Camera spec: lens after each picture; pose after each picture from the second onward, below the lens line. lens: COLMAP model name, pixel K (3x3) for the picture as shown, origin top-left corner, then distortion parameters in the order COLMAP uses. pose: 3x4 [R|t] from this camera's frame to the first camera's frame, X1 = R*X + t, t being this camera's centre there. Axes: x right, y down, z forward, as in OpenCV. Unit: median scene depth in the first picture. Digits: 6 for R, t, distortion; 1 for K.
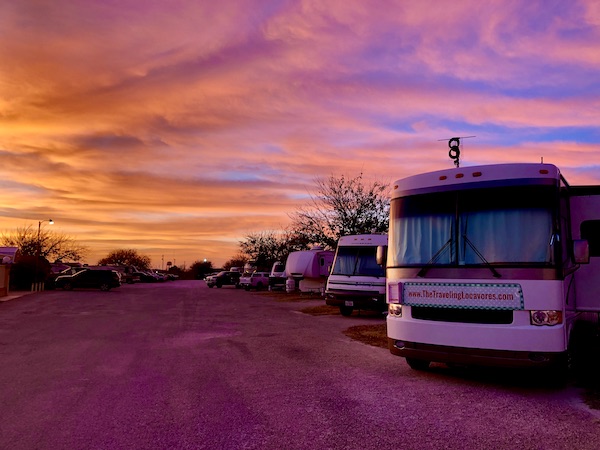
lens RADIAL K [[488.4, 0, 320.0], [0, 488.4, 242.6], [0, 0, 1]] dist [-0.000192, 0.002427]
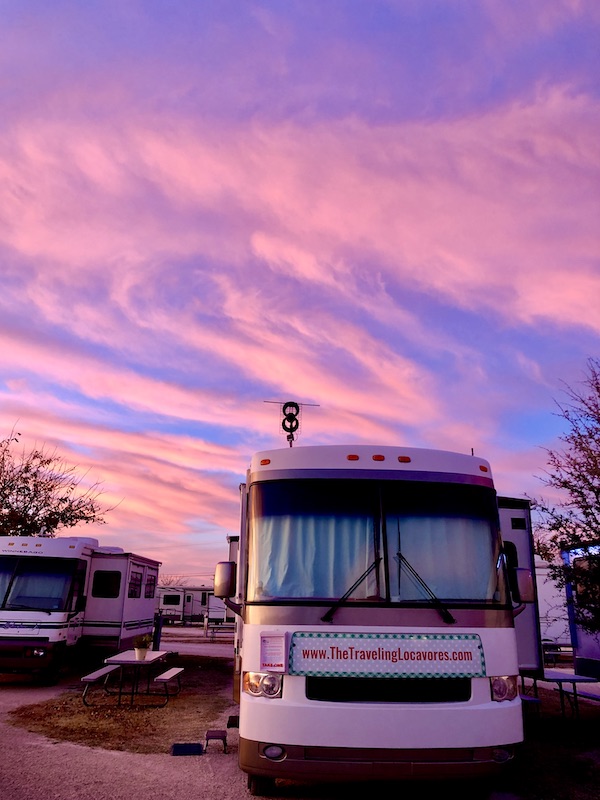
lens RADIAL K [[651.2, 0, 300.0], [0, 651.2, 400.0], [0, 0, 1]] dist [-0.000192, 0.002427]
pose [[0.795966, 0.191254, 0.574334, -0.313116], [-0.051681, 0.966784, -0.250315, 0.011196], [-0.603131, 0.169560, 0.779412, 0.377625]]
